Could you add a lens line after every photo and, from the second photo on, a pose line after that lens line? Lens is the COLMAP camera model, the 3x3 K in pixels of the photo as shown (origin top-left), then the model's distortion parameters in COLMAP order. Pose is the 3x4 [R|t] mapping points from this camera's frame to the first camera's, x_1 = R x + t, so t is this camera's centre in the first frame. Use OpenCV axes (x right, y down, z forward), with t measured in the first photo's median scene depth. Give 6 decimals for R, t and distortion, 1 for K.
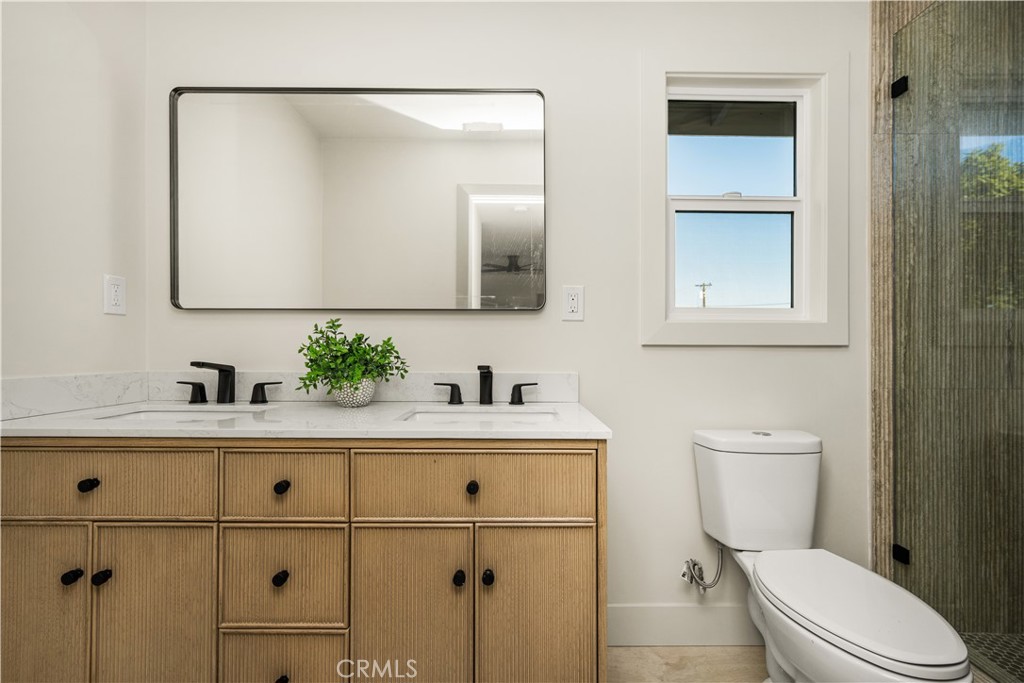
lens RADIAL K [[449.2, 0, 512.0], [0, 449.2, 341.5], [0, 0, 1]] dist [-0.001726, -0.000028]
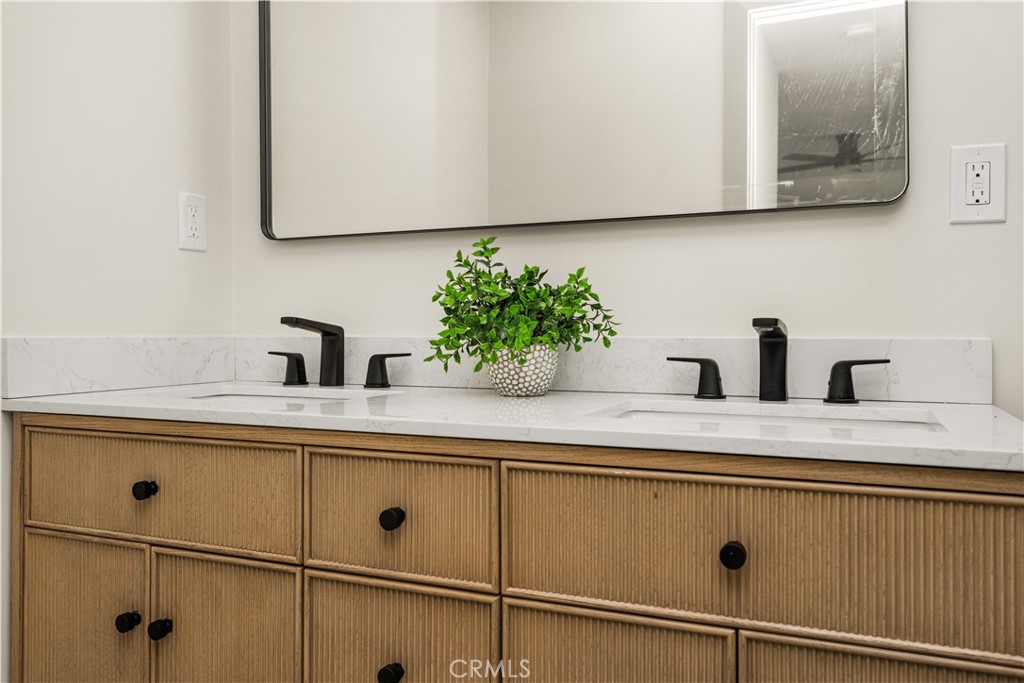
lens RADIAL K [[786.8, 0, 512.0], [0, 786.8, 341.5], [0, 0, 1]] dist [-0.004562, -0.001827]
pose [[0.915885, -0.003548, -0.401424, 0.034399], [0.007716, 0.999932, 0.008766, 0.086725], [0.401366, -0.011126, 0.915850, 0.136077]]
